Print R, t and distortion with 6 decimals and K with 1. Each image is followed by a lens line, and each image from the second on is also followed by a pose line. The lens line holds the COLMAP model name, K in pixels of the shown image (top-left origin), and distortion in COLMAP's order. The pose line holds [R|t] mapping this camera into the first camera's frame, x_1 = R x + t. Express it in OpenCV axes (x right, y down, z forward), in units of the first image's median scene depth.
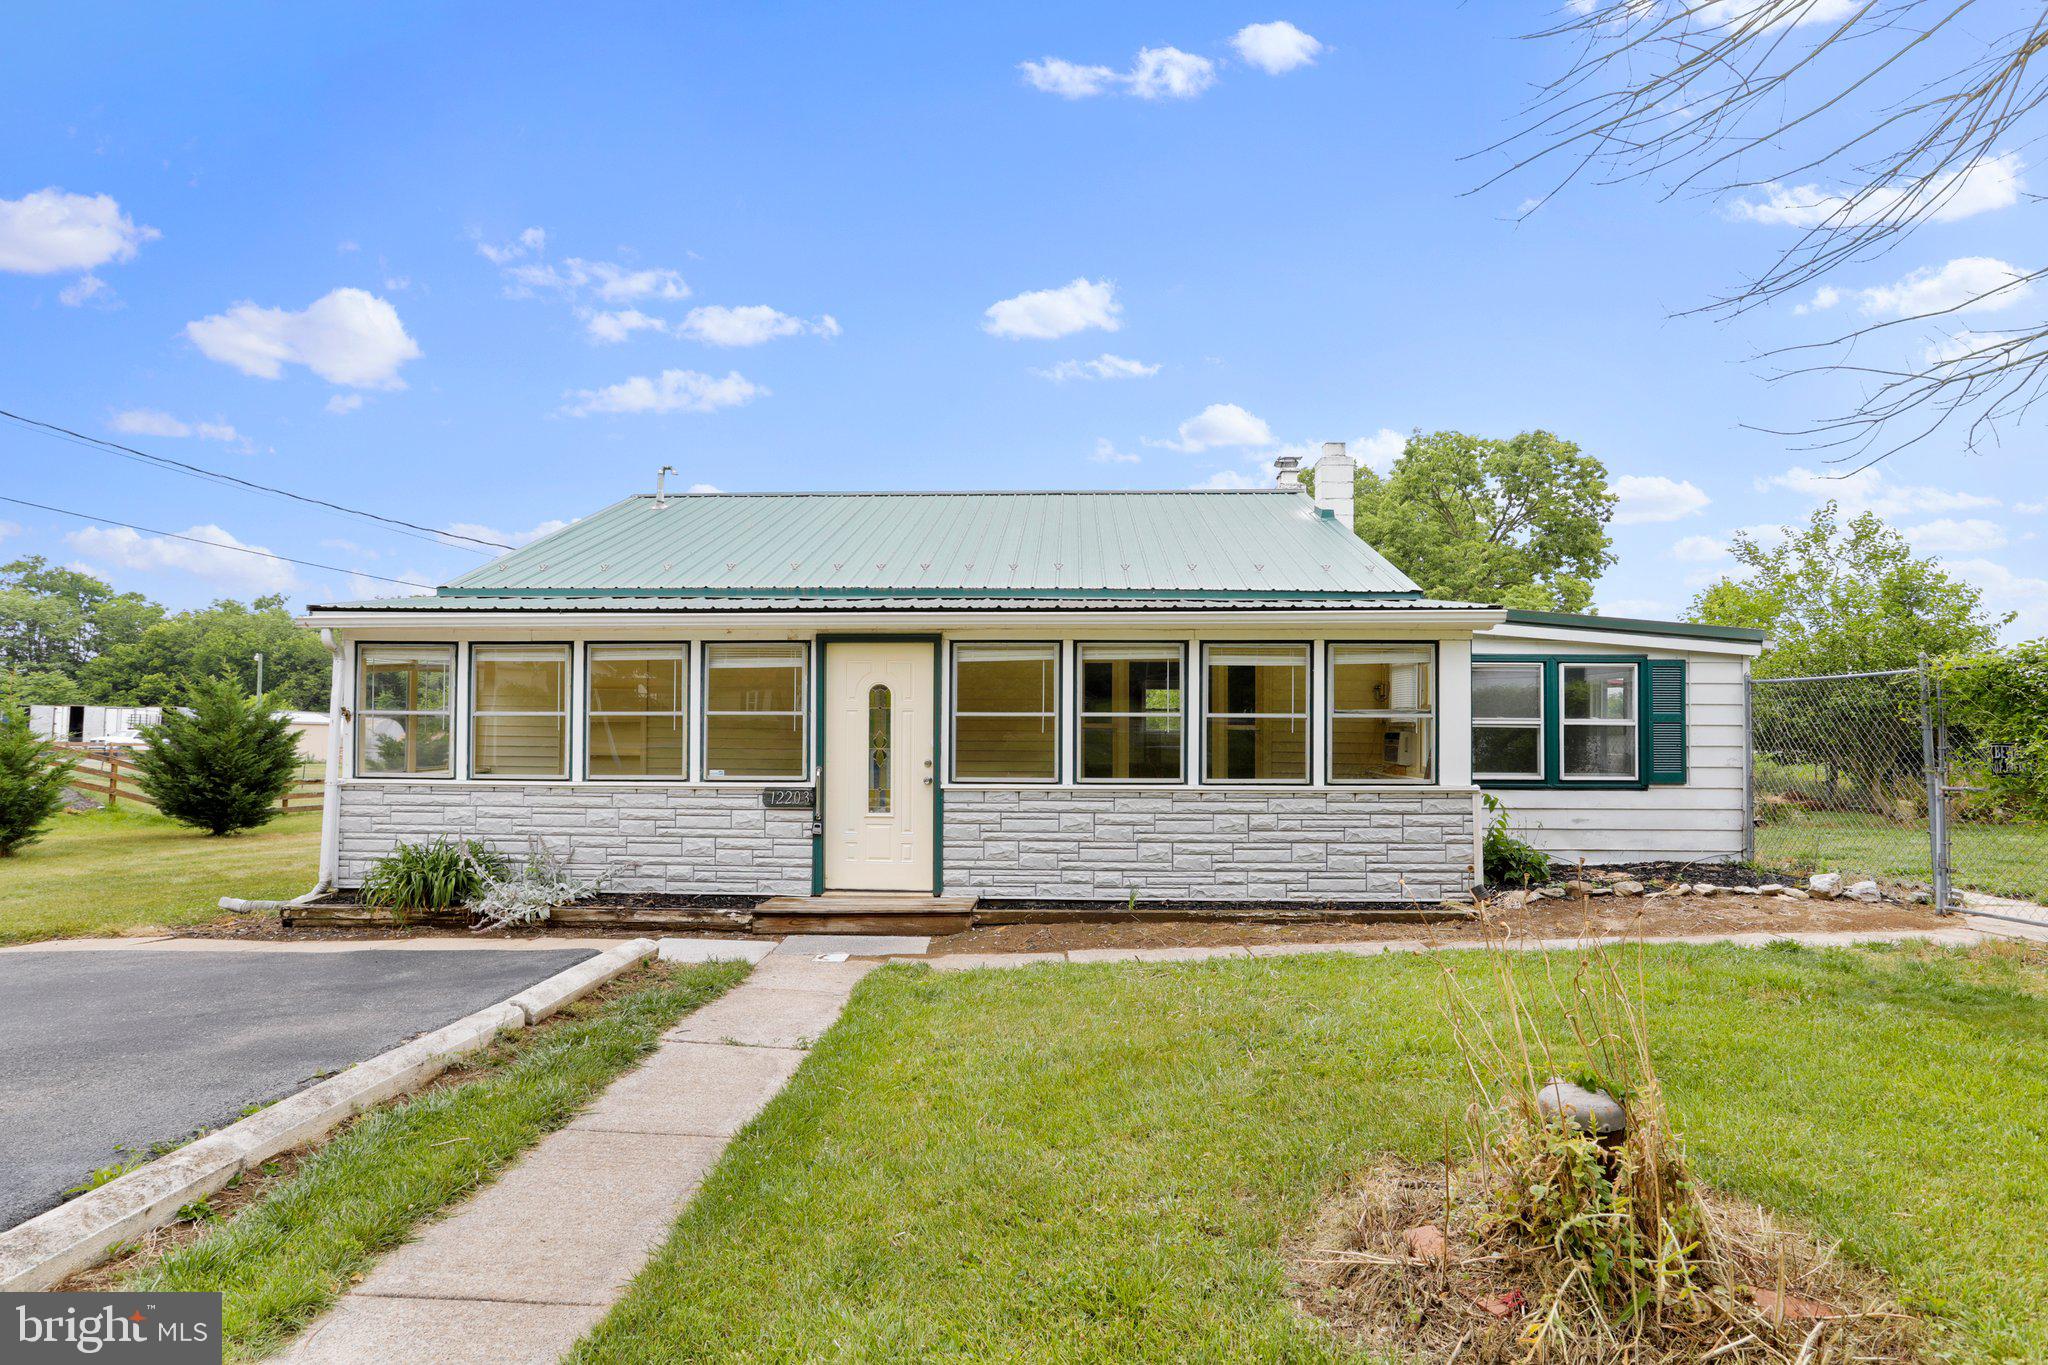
lens RADIAL K [[1054.0, 0, 1024.0], [0, 1054.0, 682.5], [0, 0, 1]] dist [-0.065847, 0.042615]
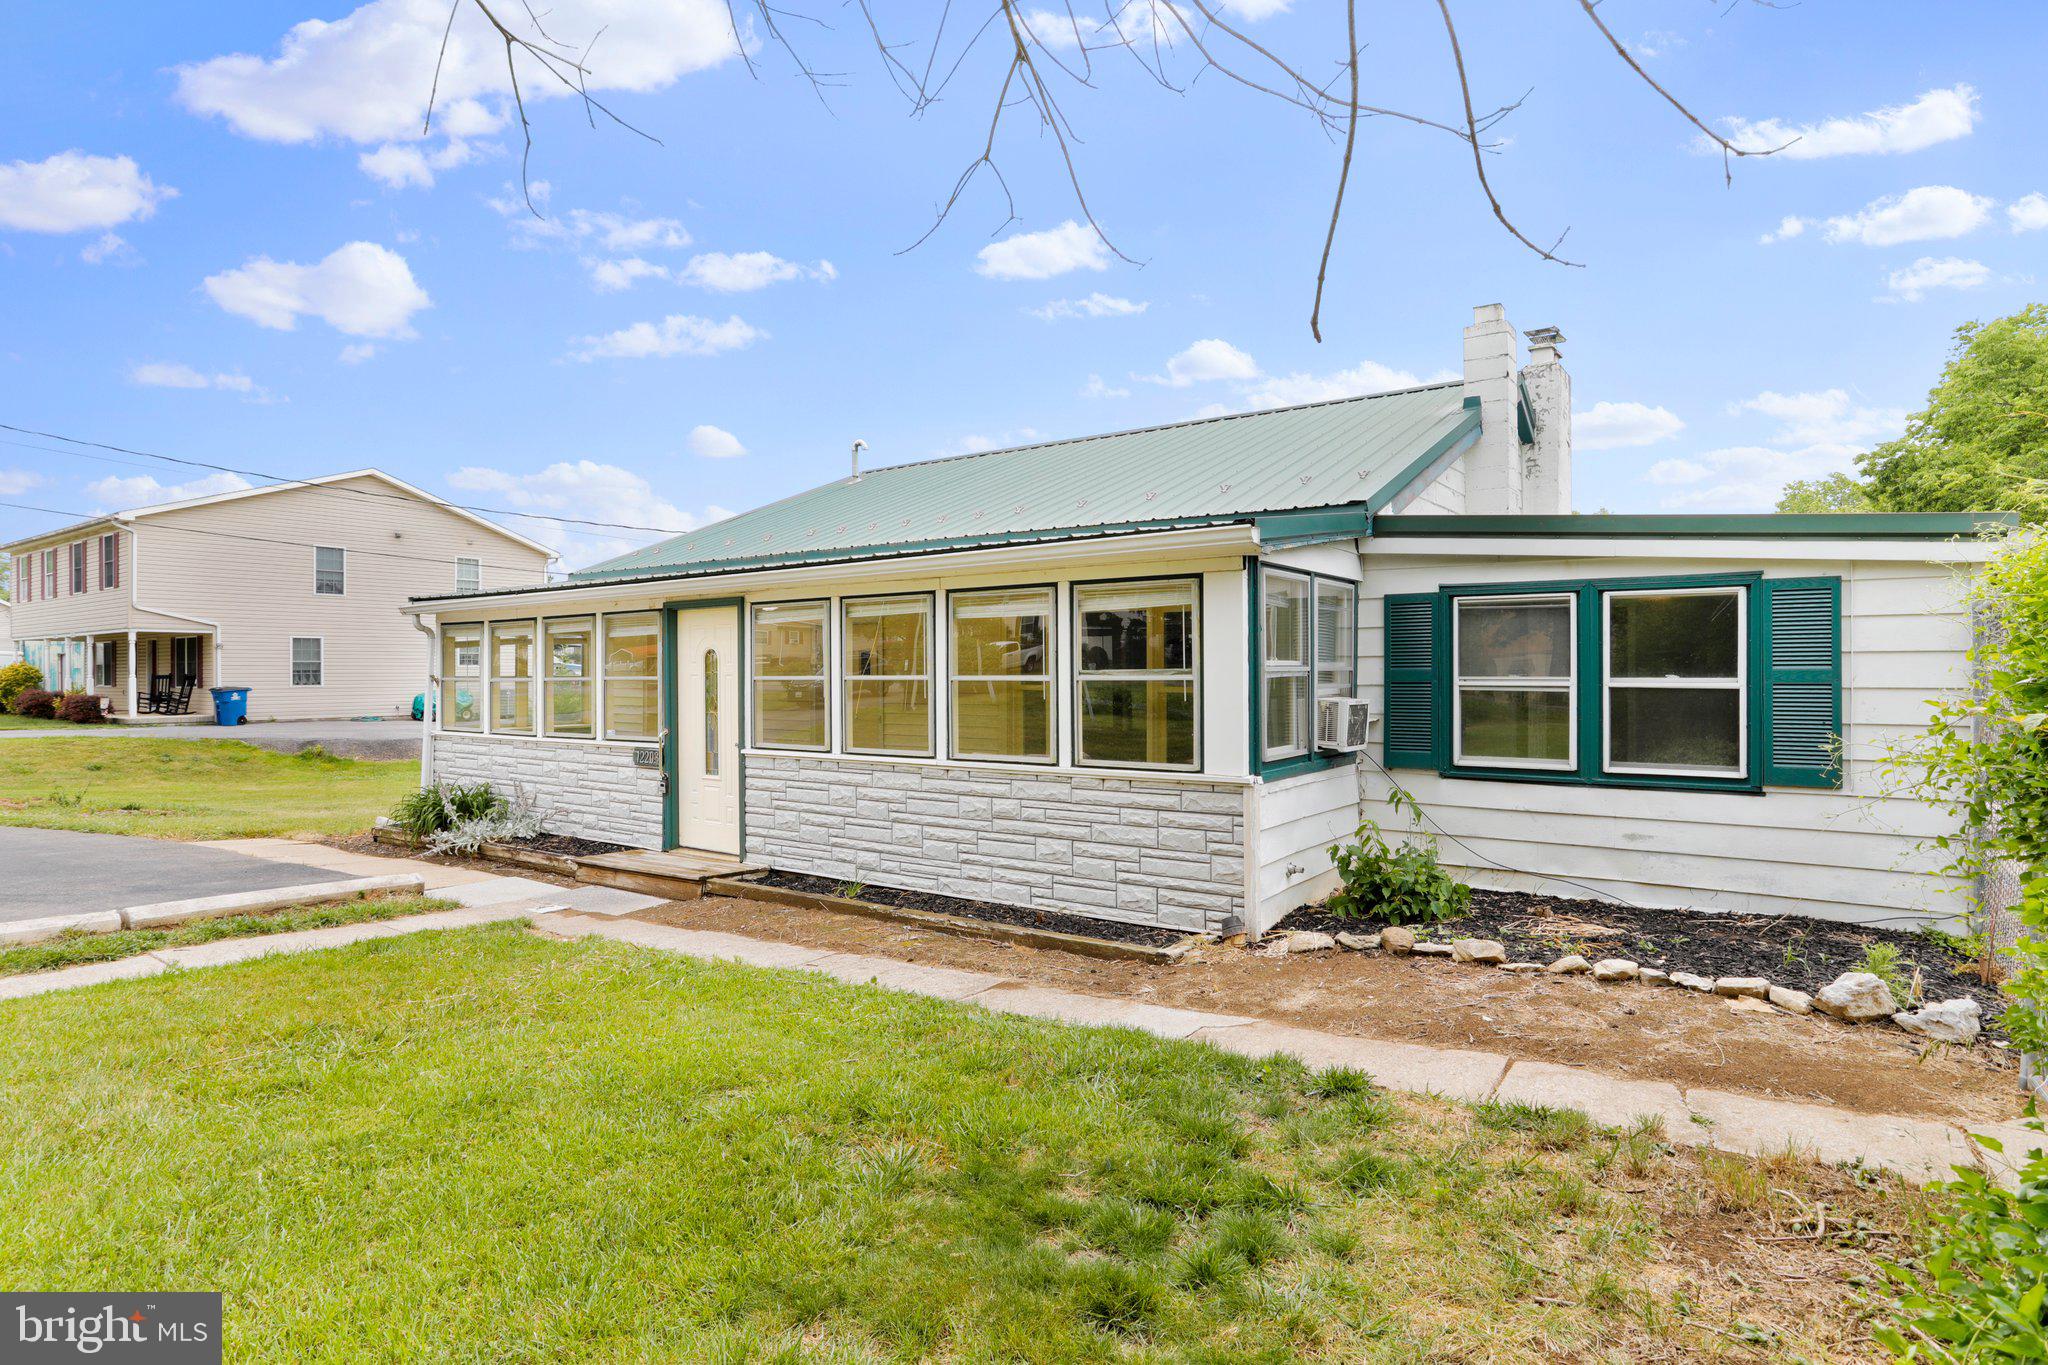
lens RADIAL K [[1054.0, 0, 1024.0], [0, 1054.0, 682.5], [0, 0, 1]] dist [-0.065847, 0.042615]
pose [[0.844388, -0.002875, -0.535725, 0.668010], [0.026746, 0.998965, 0.036795, 0.005141], [0.535064, -0.045398, 0.843591, 0.314496]]
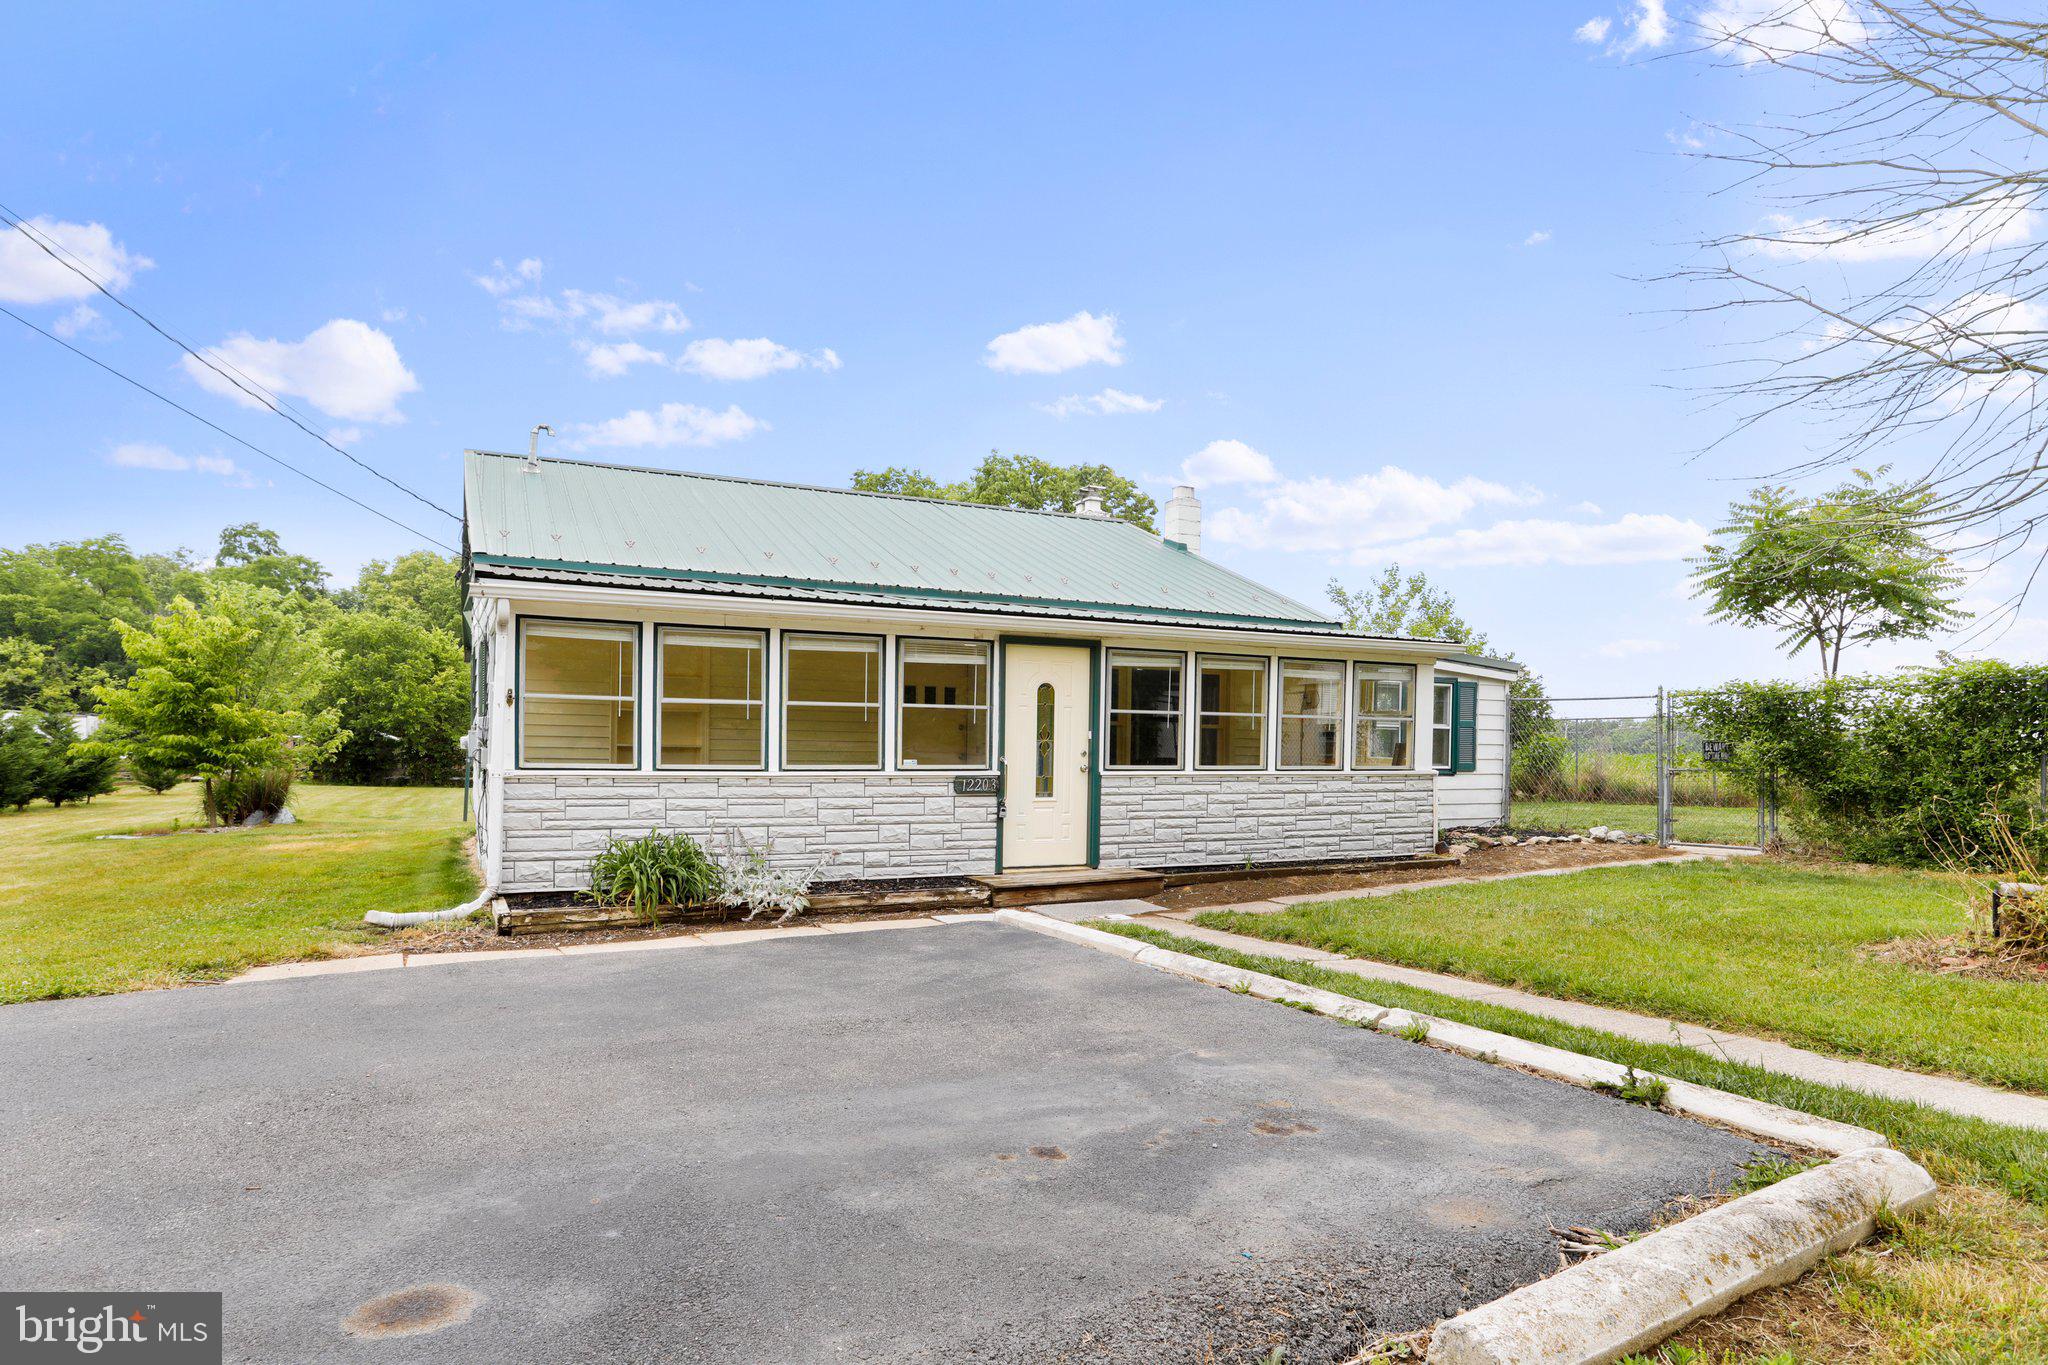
lens RADIAL K [[1148.6, 0, 1028.1], [0, 1148.6, 718.5], [0, 0, 1]] dist [-0.073359, 0.000349]
pose [[0.875255, 0.017195, 0.483355, -0.753651], [-0.036395, 0.998876, 0.030370, 0.003360], [-0.482290, -0.044173, 0.874897, -0.059465]]
